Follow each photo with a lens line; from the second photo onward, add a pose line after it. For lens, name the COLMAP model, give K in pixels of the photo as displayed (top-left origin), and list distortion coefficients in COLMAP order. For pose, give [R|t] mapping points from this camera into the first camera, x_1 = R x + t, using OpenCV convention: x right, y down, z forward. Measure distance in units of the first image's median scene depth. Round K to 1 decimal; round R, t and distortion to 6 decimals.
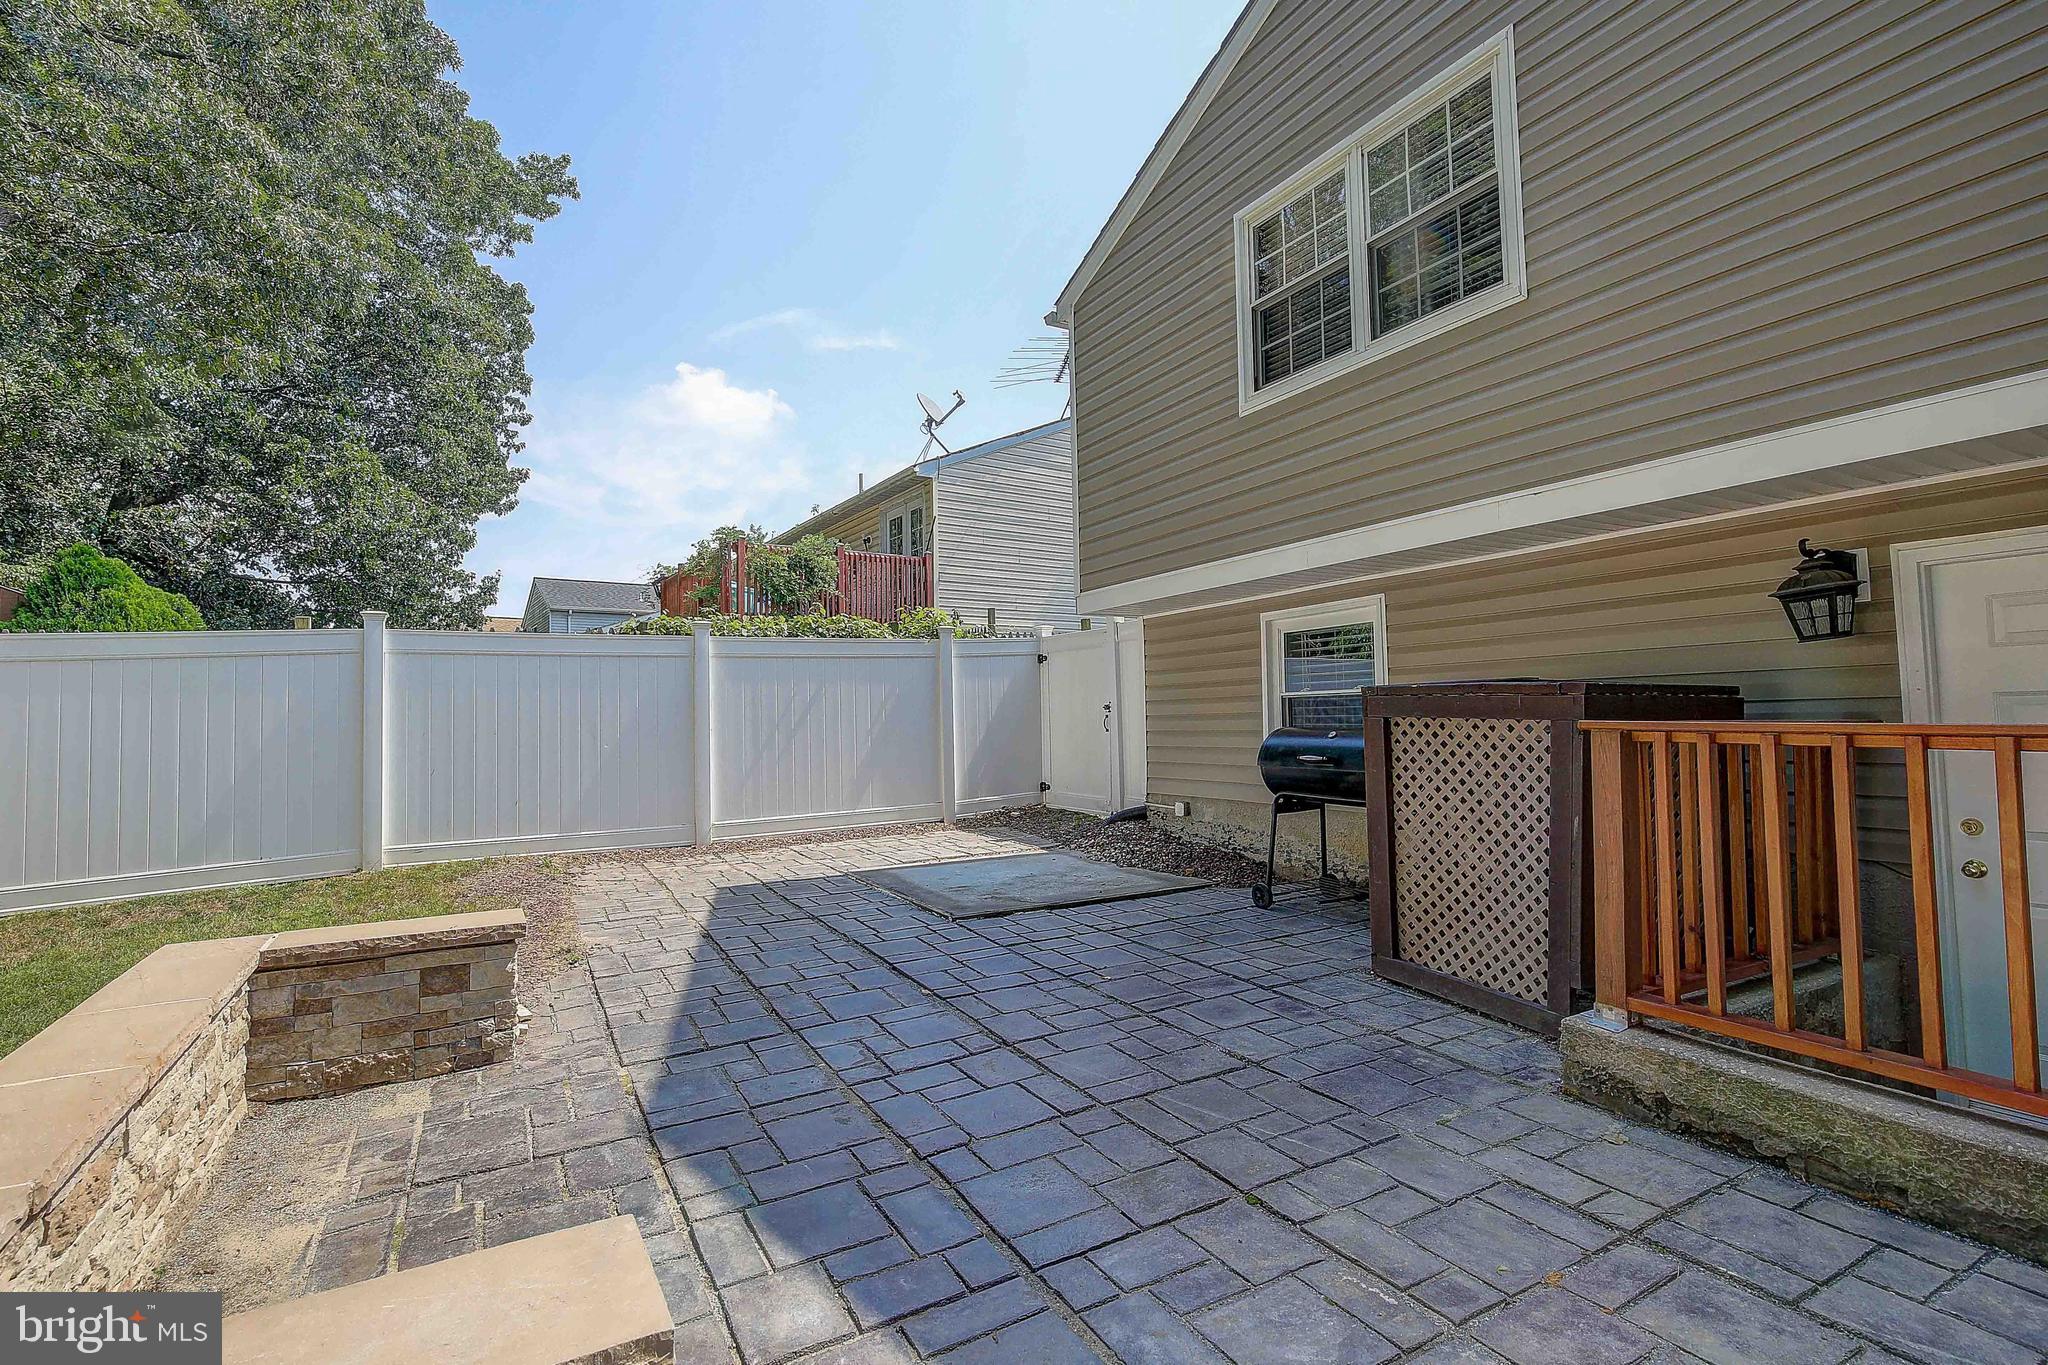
lens RADIAL K [[948.1, 0, 1010.0], [0, 948.1, 676.0], [0, 0, 1]] dist [-0.014387, 0.000948]
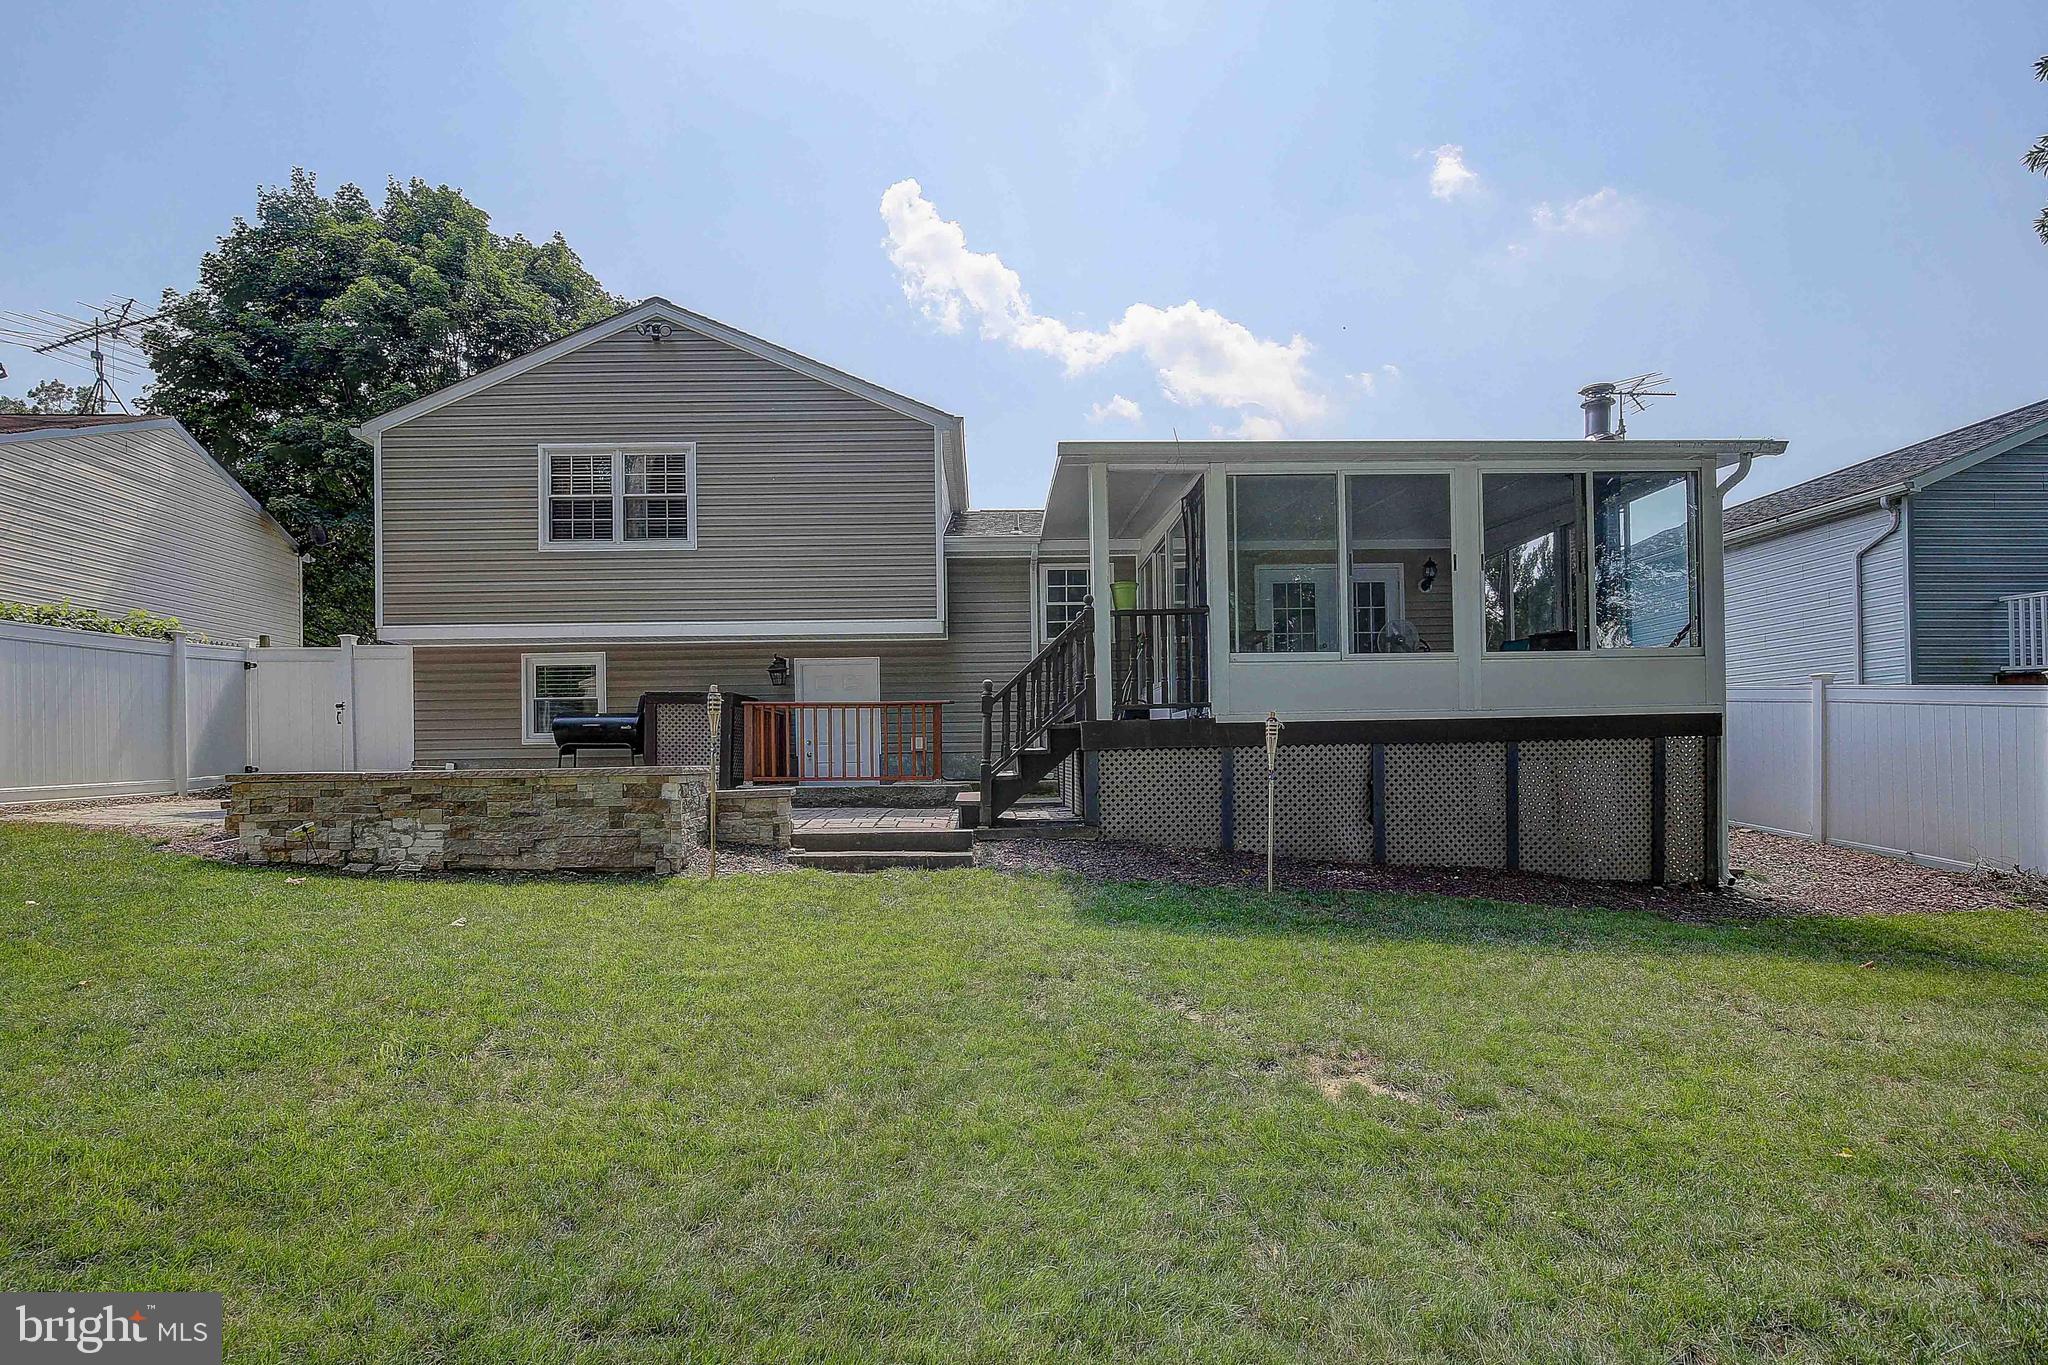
lens RADIAL K [[976.9, 0, 1016.5], [0, 976.9, 737.7], [0, 0, 1]] dist [-0.018687, 0.000889]
pose [[0.461671, 0.027354, 0.886630, -1.058349], [-0.036590, 0.999261, -0.011777, 0.092139], [-0.886296, -0.027005, 0.462330, -0.785599]]
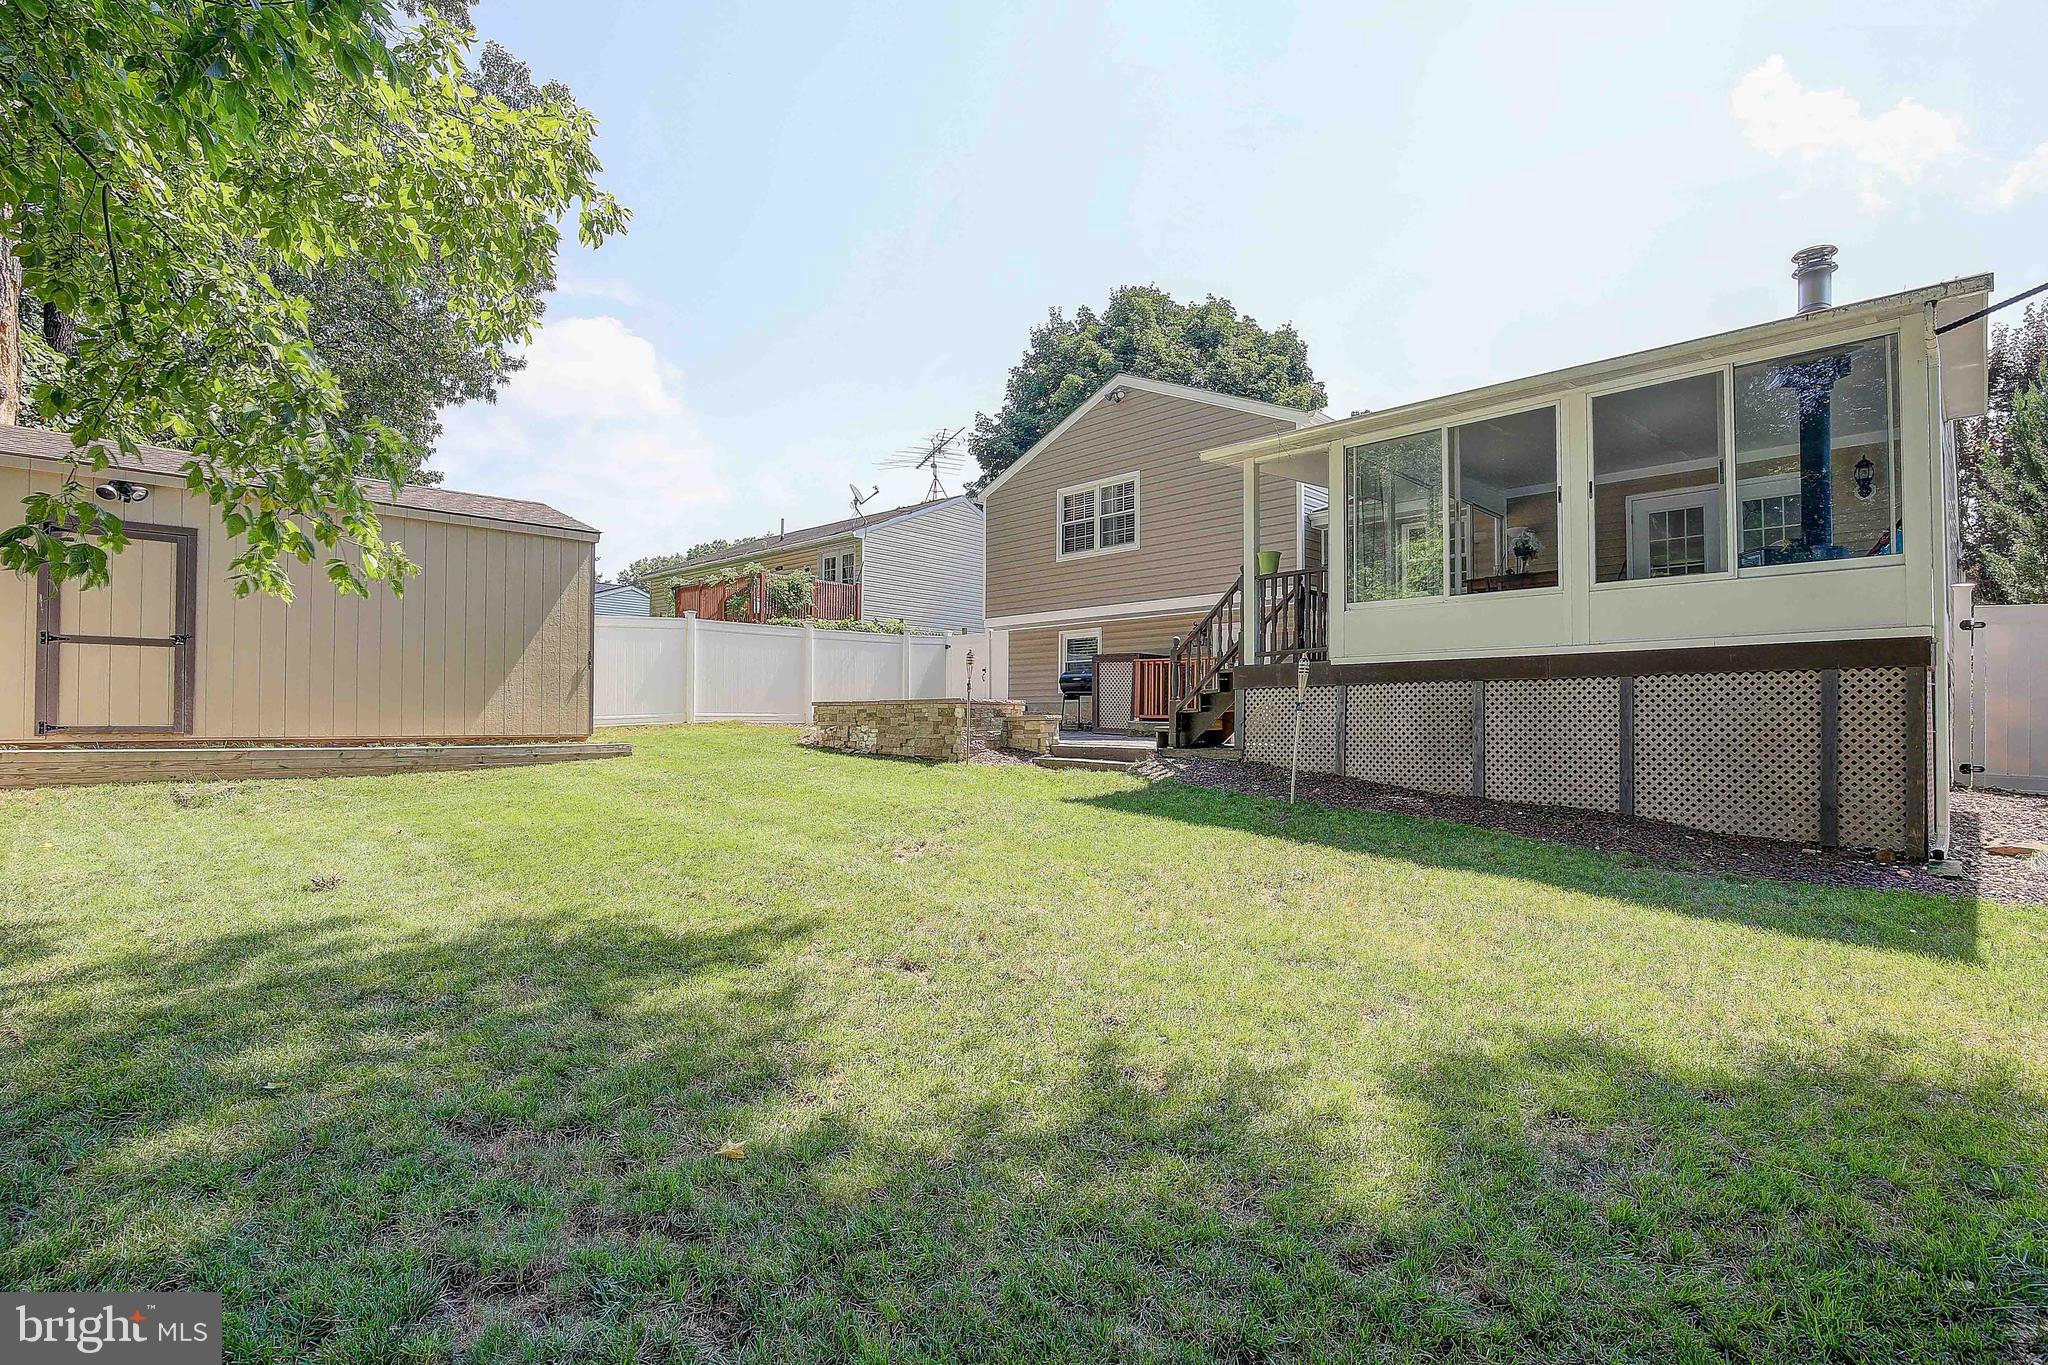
lens RADIAL K [[951.7, 0, 1024.0], [0, 951.7, 682.5], [0, 0, 1]] dist [-0.030430, -0.000252]
pose [[0.963137, 0.034409, 0.266801, -0.607600], [-0.035697, 0.999363, -0.000021, 0.091290], [-0.266632, -0.009503, 0.963752, -1.751013]]
